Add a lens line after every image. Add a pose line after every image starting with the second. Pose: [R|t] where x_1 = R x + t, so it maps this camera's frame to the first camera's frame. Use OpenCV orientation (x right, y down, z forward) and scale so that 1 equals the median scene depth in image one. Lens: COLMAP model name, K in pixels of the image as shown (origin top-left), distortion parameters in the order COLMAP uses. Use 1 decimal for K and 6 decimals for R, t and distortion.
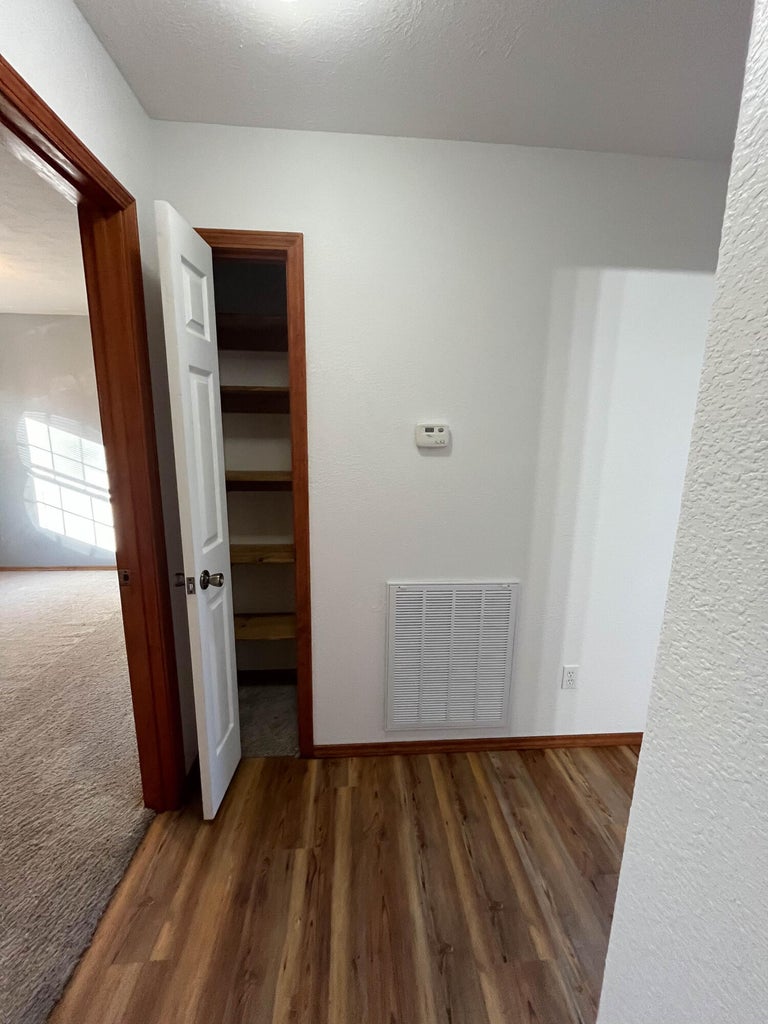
lens RADIAL K [[413.2, 0, 384.0], [0, 413.2, 512.0], [0, 0, 1]] dist [-0.000923, -0.000332]
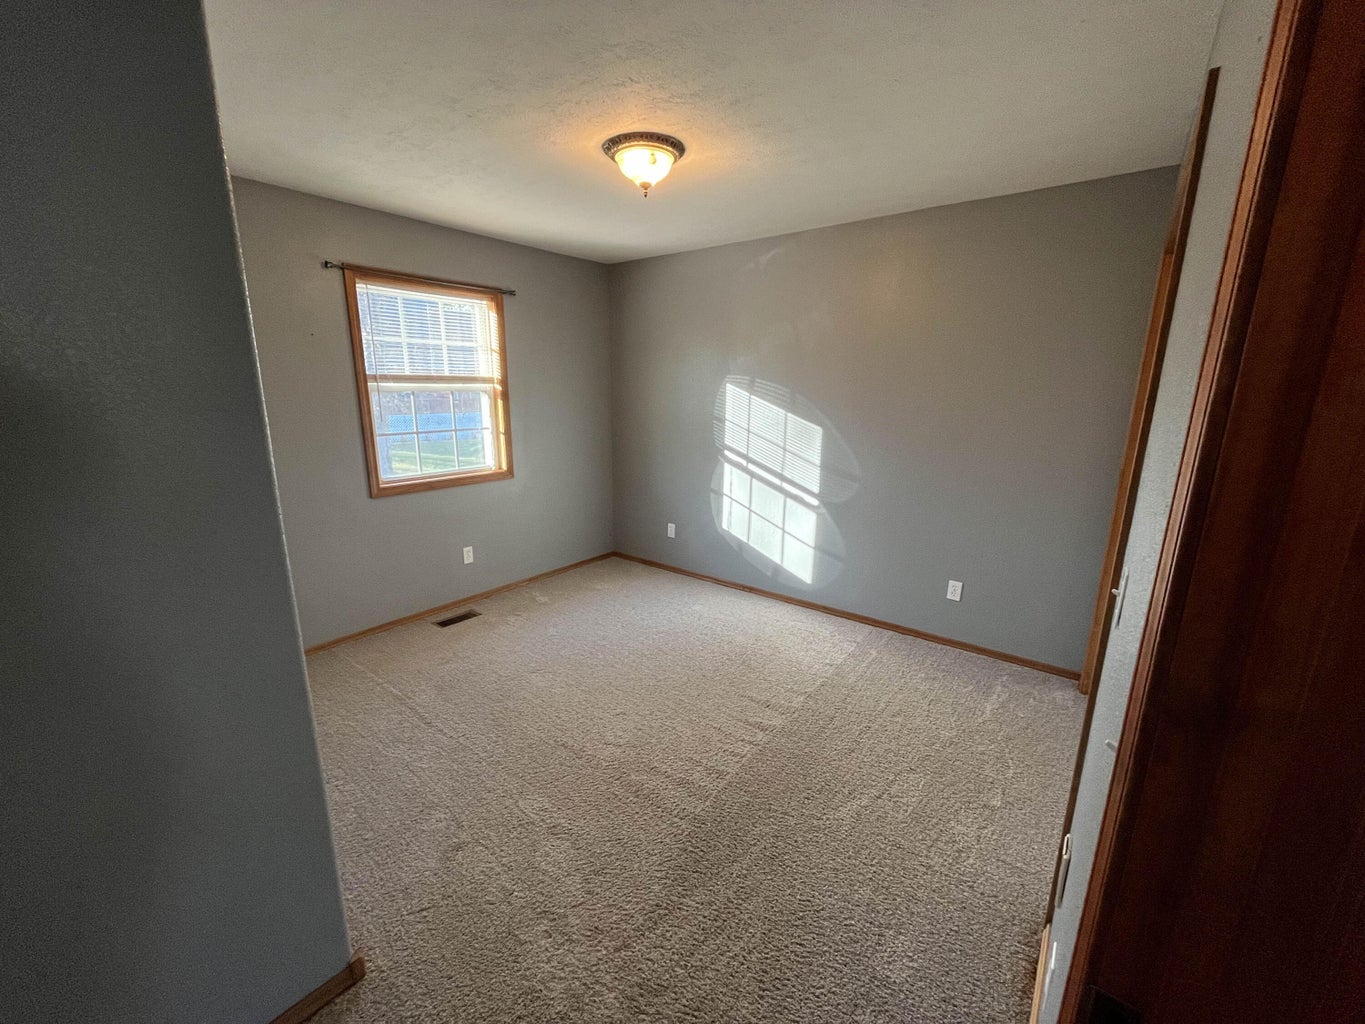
lens RADIAL K [[550.8, 0, 675.9], [0, 550.8, 515.9], [0, 0, 1]] dist [-0.000923, -0.000332]
pose [[0.733207, 0.141538, -0.665112, -0.231041], [-0.127052, 0.989389, 0.070485, -0.047873], [0.668031, 0.032823, 0.743409, 0.193732]]
